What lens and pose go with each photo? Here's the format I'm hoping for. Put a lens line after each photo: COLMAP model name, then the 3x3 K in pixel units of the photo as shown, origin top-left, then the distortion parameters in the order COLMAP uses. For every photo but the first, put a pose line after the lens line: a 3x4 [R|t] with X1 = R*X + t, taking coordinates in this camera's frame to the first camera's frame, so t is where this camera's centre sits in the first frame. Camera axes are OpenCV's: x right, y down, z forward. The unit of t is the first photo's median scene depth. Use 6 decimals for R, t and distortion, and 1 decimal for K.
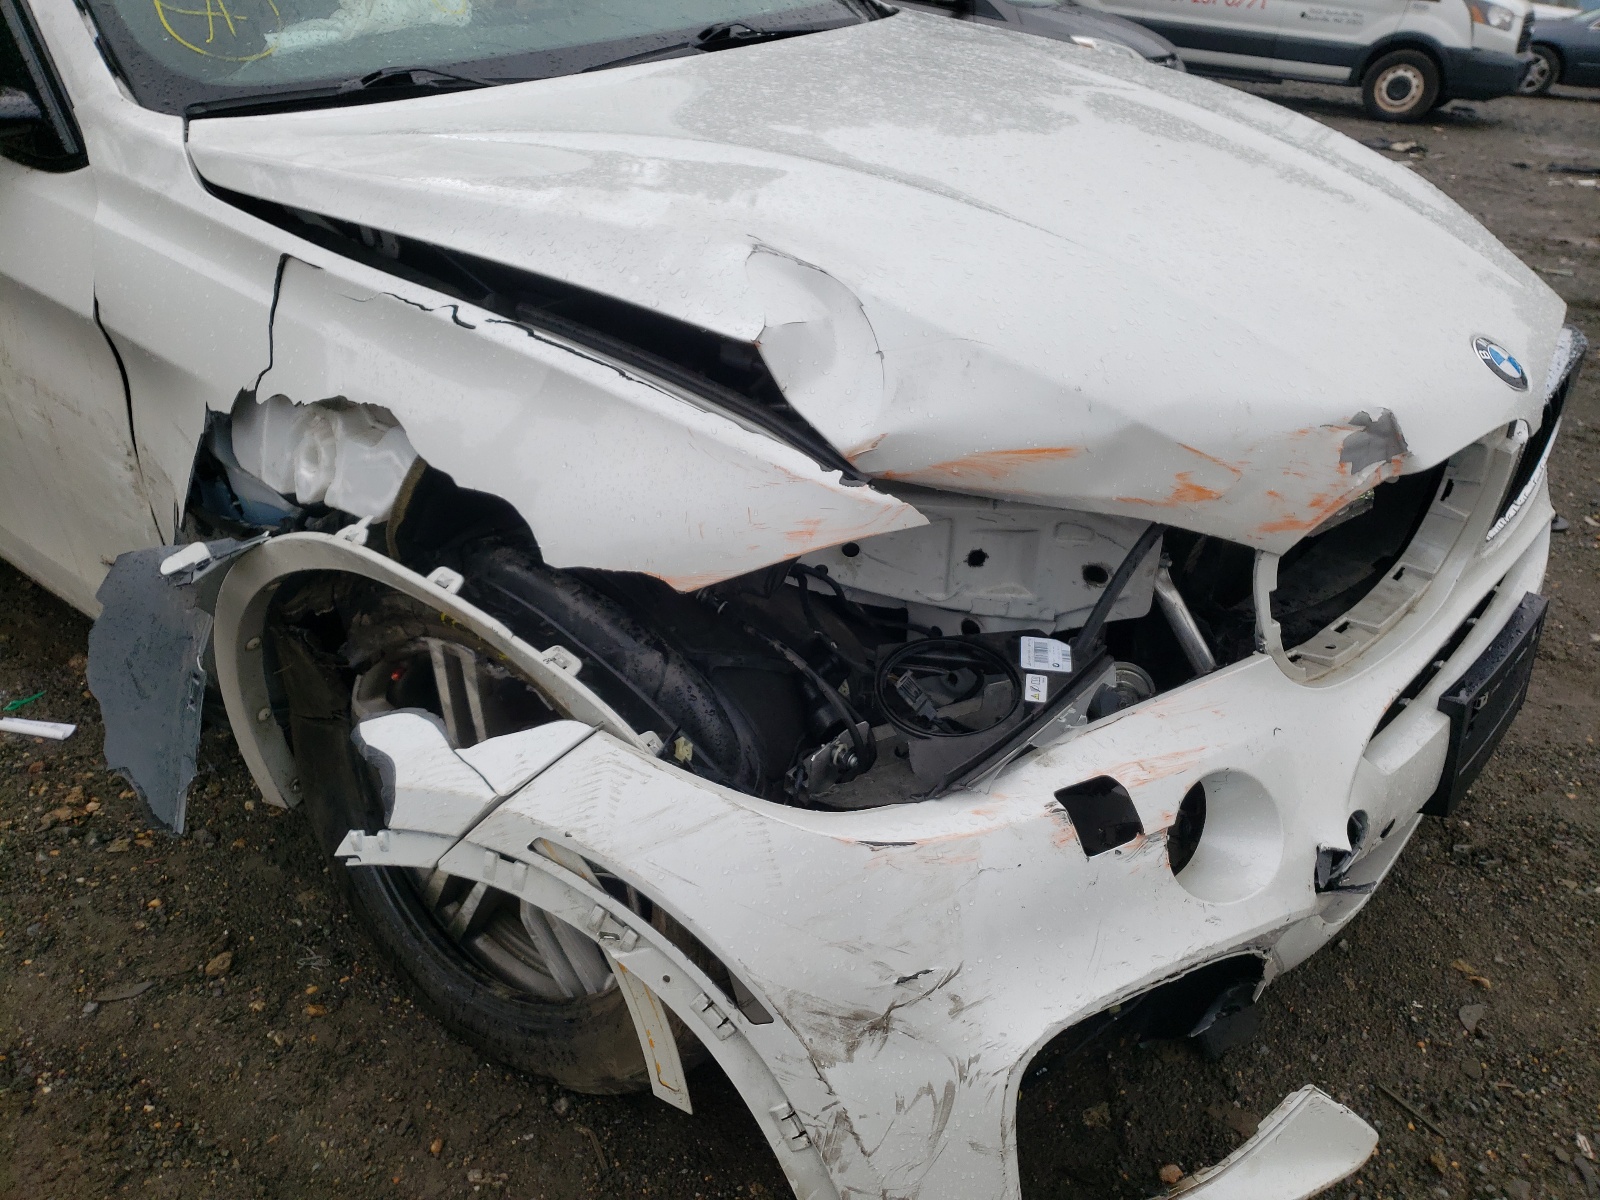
lens RADIAL K [[1263.8, 0, 798.2], [0, 1263.8, 578.9], [0, 0, 1]] dist [-0.072184, 0.114840]
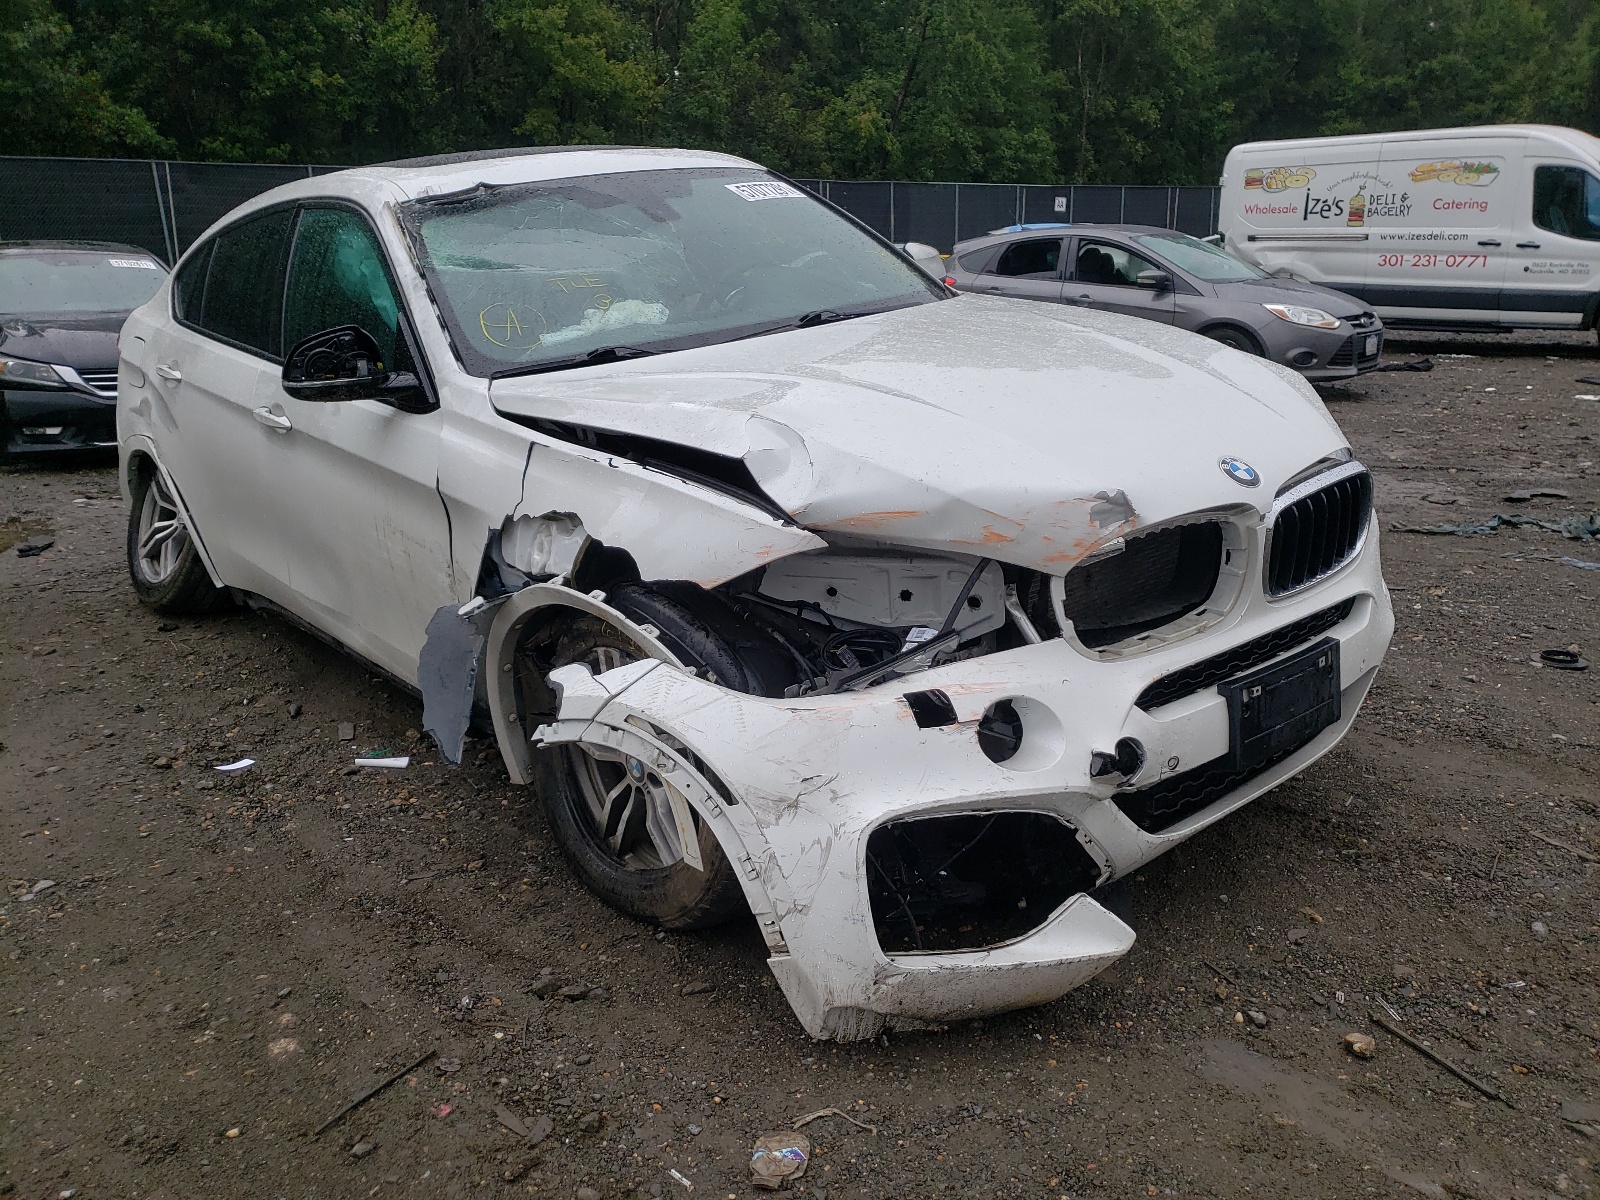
lens RADIAL K [[1196.7, 0, 800.0], [0, 1196.7, 600.0], [0, 0, 1]] dist [0.003471, -0.004340]
pose [[0.977208, -0.022179, -0.211124, 0.387094], [-0.018076, 0.982222, -0.186850, 0.329055], [0.211515, 0.186407, 0.959434, -0.642929]]
